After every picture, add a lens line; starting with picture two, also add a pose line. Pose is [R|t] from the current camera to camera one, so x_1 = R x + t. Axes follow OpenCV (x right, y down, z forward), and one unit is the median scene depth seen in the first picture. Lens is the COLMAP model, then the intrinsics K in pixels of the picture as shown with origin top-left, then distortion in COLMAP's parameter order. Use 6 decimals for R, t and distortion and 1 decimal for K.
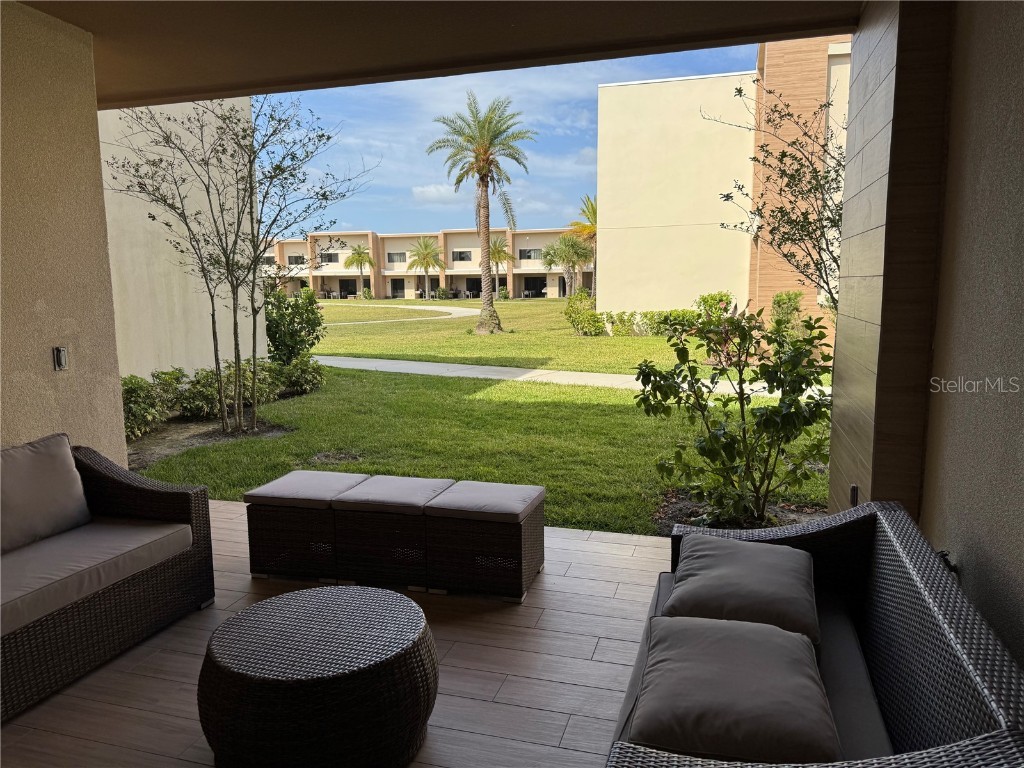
lens RADIAL K [[724.6, 0, 512.0], [0, 724.6, 384.0], [0, 0, 1]] dist [0.119118, -0.118724]
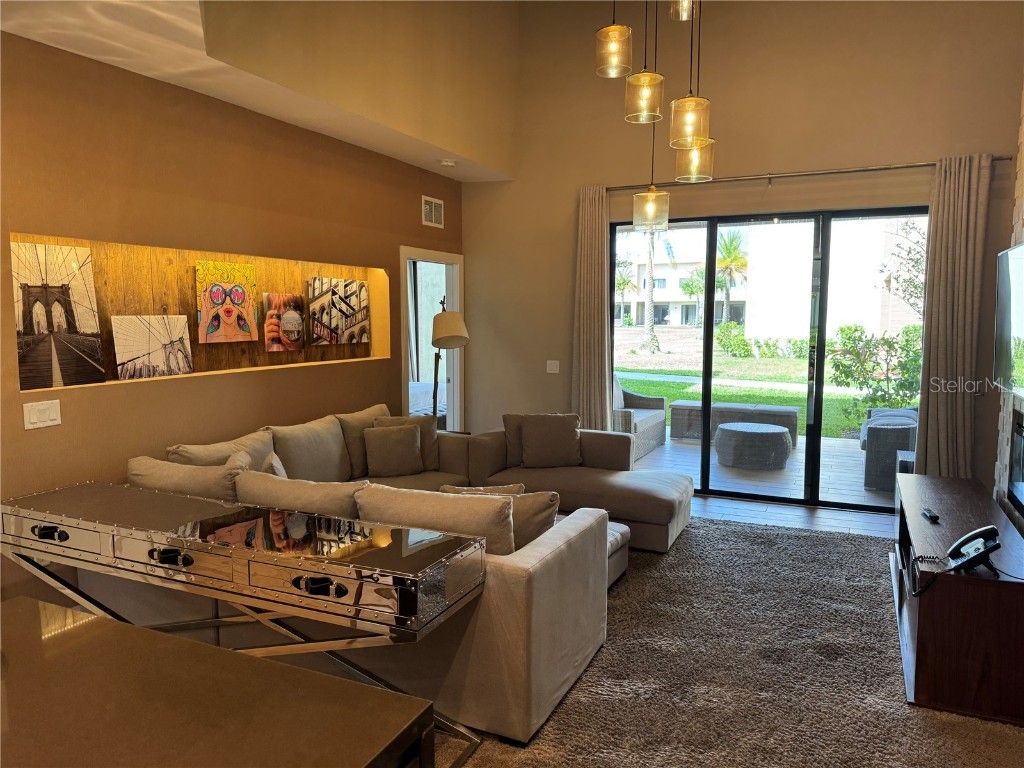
lens RADIAL K [[724.6, 0, 512.0], [0, 724.6, 384.0], [0, 0, 1]] dist [0.119118, -0.118724]
pose [[0.990100, 0.027750, -0.137591, -0.297449], [-0.032467, 0.998955, -0.032158, 0.091747], [0.136555, 0.036307, 0.989967, -0.808270]]
